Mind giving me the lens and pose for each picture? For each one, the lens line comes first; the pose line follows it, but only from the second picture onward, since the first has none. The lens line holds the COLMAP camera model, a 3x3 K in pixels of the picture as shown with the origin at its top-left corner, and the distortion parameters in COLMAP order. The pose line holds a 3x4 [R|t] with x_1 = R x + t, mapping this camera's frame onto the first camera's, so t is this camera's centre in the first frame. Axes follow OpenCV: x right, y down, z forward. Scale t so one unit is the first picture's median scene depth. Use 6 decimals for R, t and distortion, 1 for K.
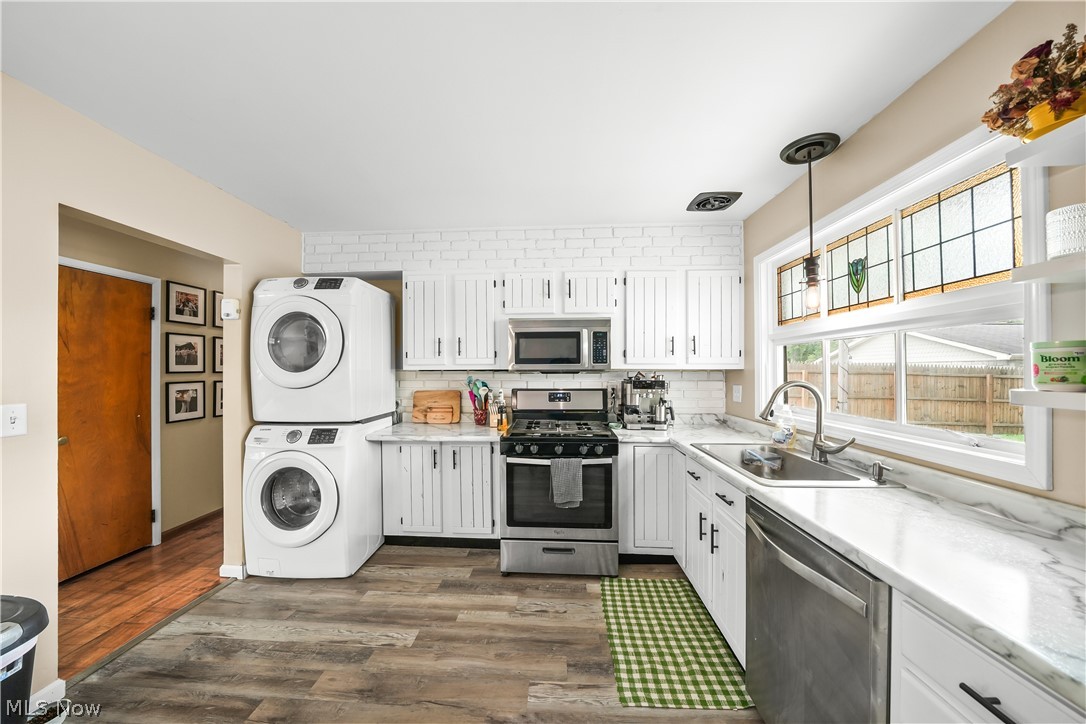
lens RADIAL K [[426.4, 0, 590.2], [0, 426.4, 366.4], [0, 0, 1]] dist [-0.016156, 0.000037]
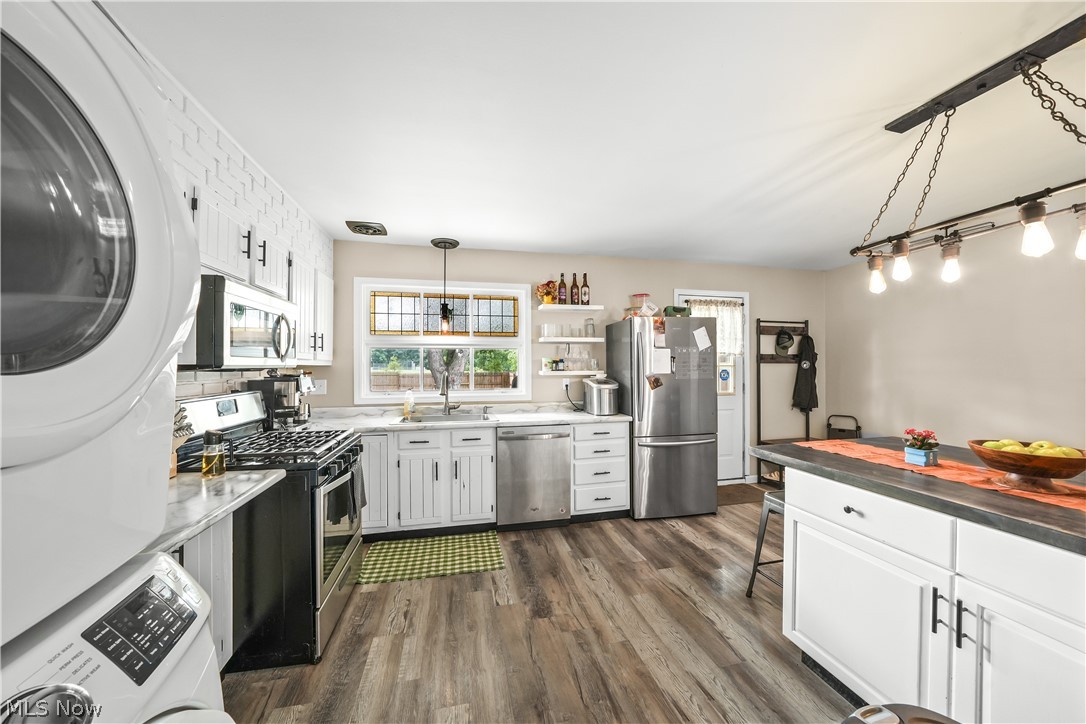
lens RADIAL K [[374.7, 0, 540.5], [0, 374.7, 367.6], [0, 0, 1]] dist [0.000459, -0.002322]
pose [[-0.265534, -0.001831, 0.964100, -0.961338], [-0.002466, 0.999996, 0.001220, 0.011081], [-0.964098, -0.002053, -0.265537, 0.879027]]
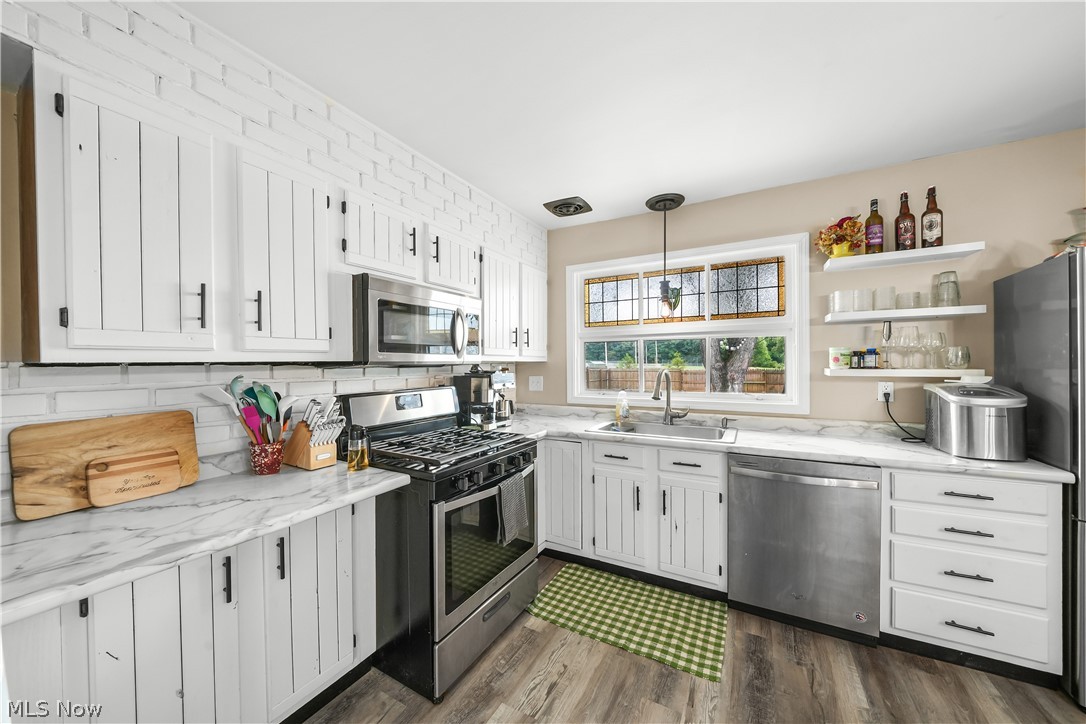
lens RADIAL K [[374.7, 0, 540.5], [0, 374.7, 367.6], [0, 0, 1]] dist [0.000459, -0.002322]
pose [[0.457500, -0.011968, 0.889129, -0.655389], [0.000174, 0.999911, 0.013369, 0.010603], [-0.889210, -0.005962, 0.457461, 0.681740]]
